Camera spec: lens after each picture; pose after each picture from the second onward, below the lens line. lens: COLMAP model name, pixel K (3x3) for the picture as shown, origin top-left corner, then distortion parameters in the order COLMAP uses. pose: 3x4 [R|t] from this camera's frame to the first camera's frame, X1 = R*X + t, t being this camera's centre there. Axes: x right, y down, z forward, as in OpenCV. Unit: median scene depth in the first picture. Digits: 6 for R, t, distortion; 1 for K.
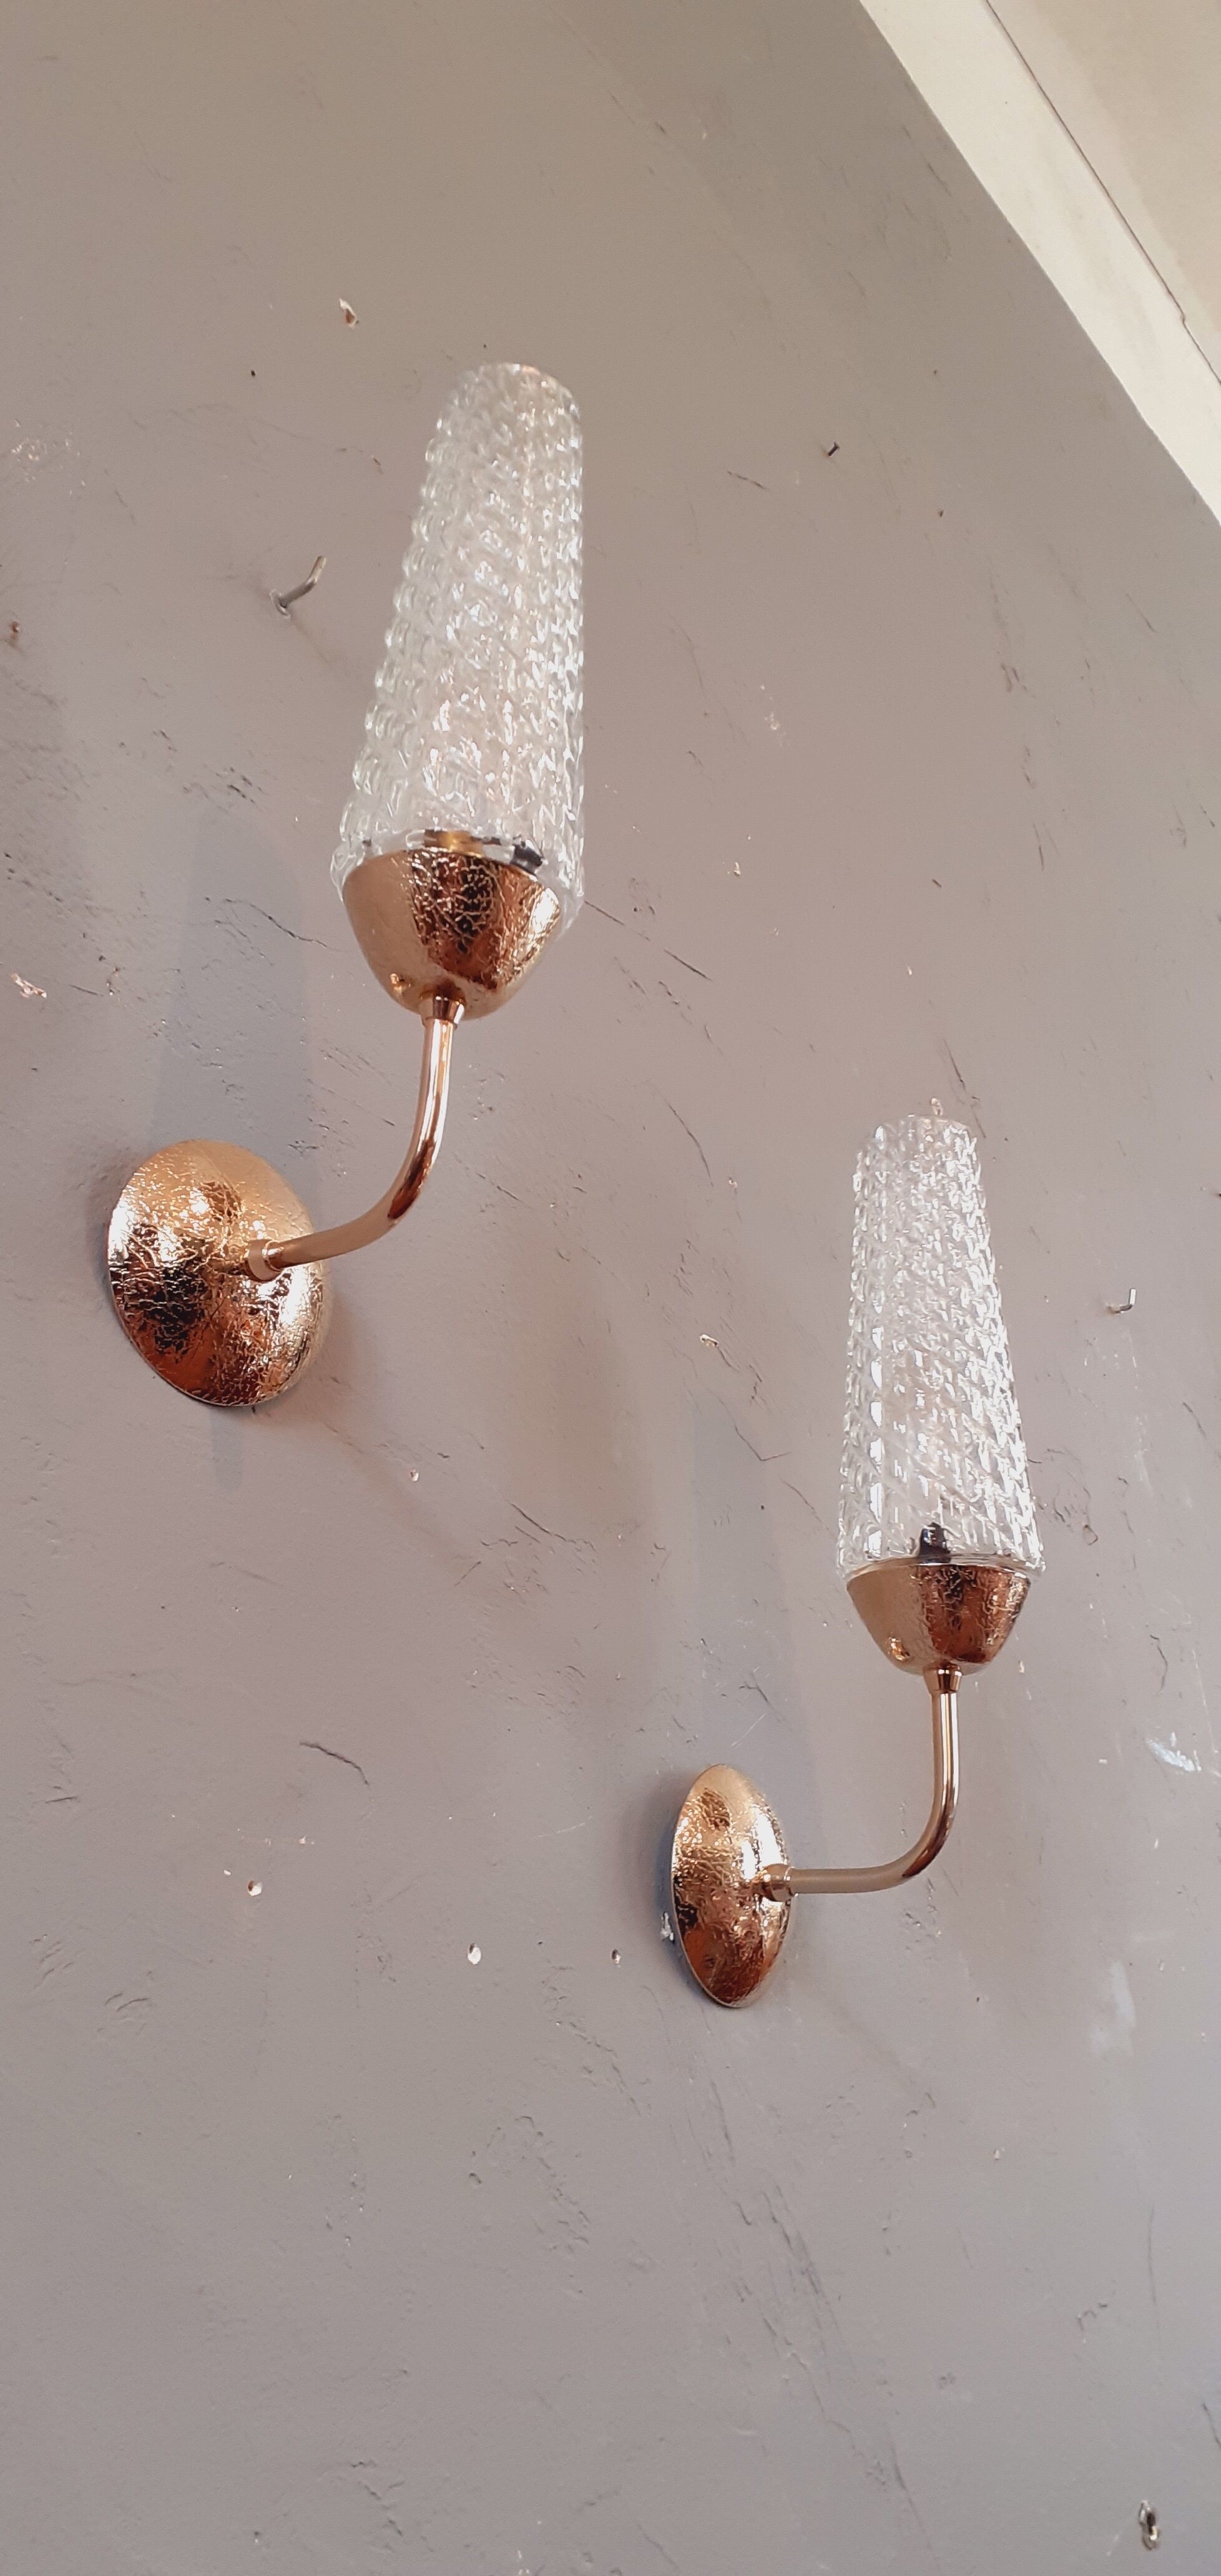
lens RADIAL K [[2120.8, 0, 610.5], [0, 2120.8, 1288.0], [0, 0, 1]] dist [0.118119, -0.174235]
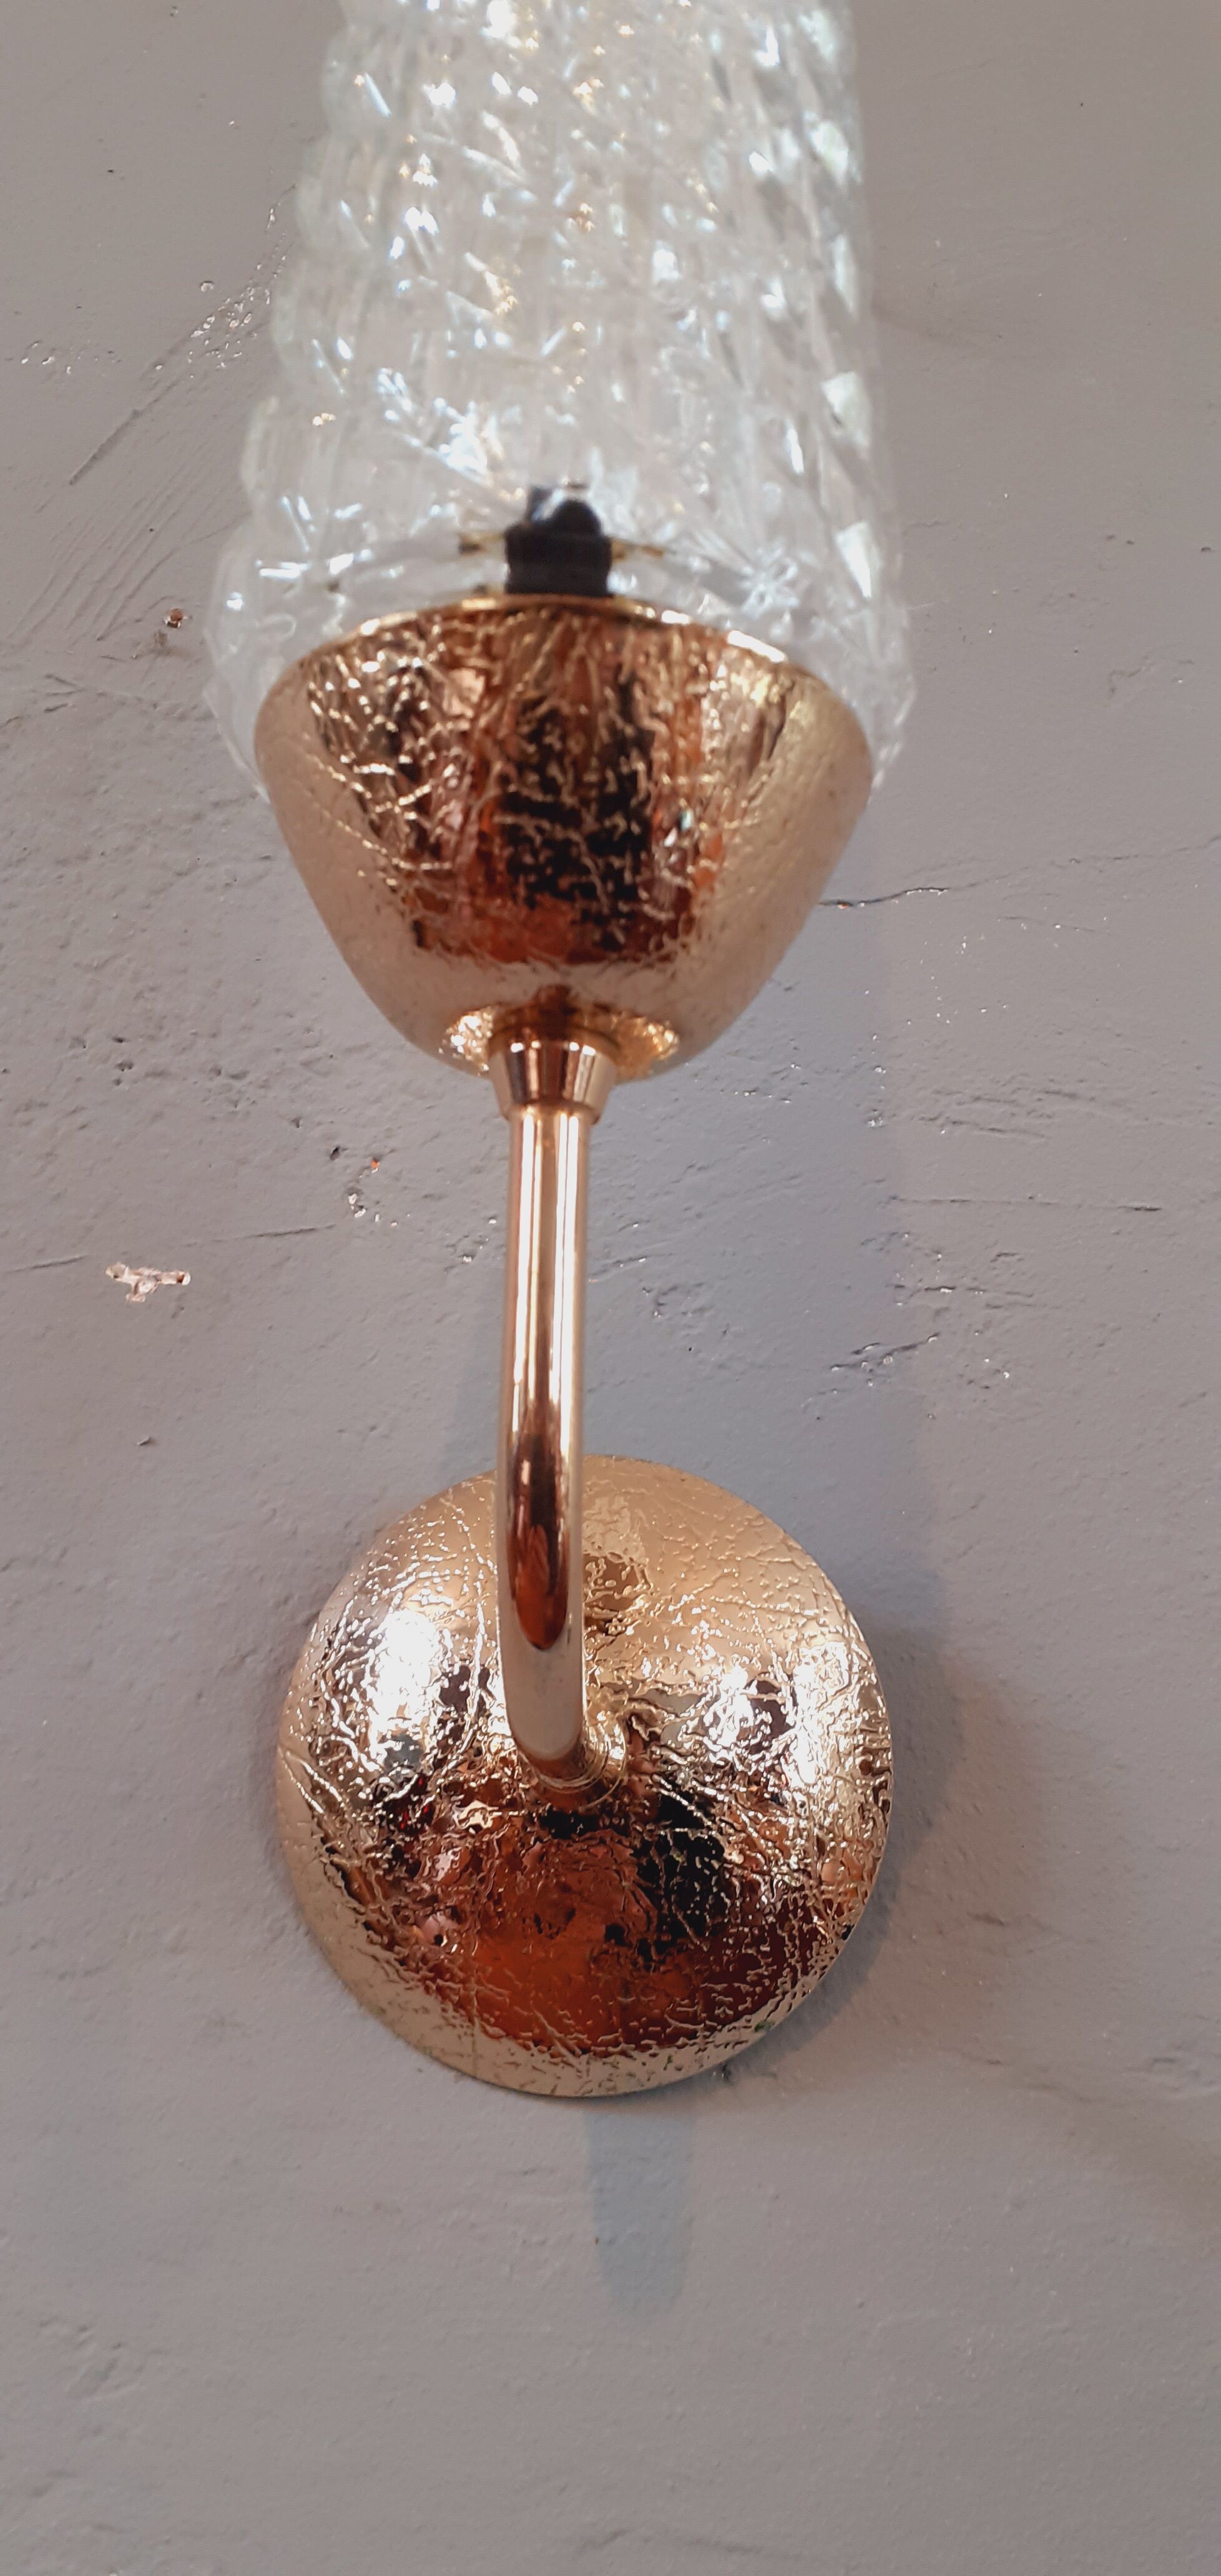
lens RADIAL K [[2120.8, 0, 610.5], [0, 2120.8, 1288.0], [0, 0, 1]] dist [0.118119, -0.174235]
pose [[0.635936, -0.259896, -0.726663, 0.172512], [0.271677, 0.956707, -0.104416, -0.054621], [0.722342, -0.131016, 0.679012, 0.733877]]
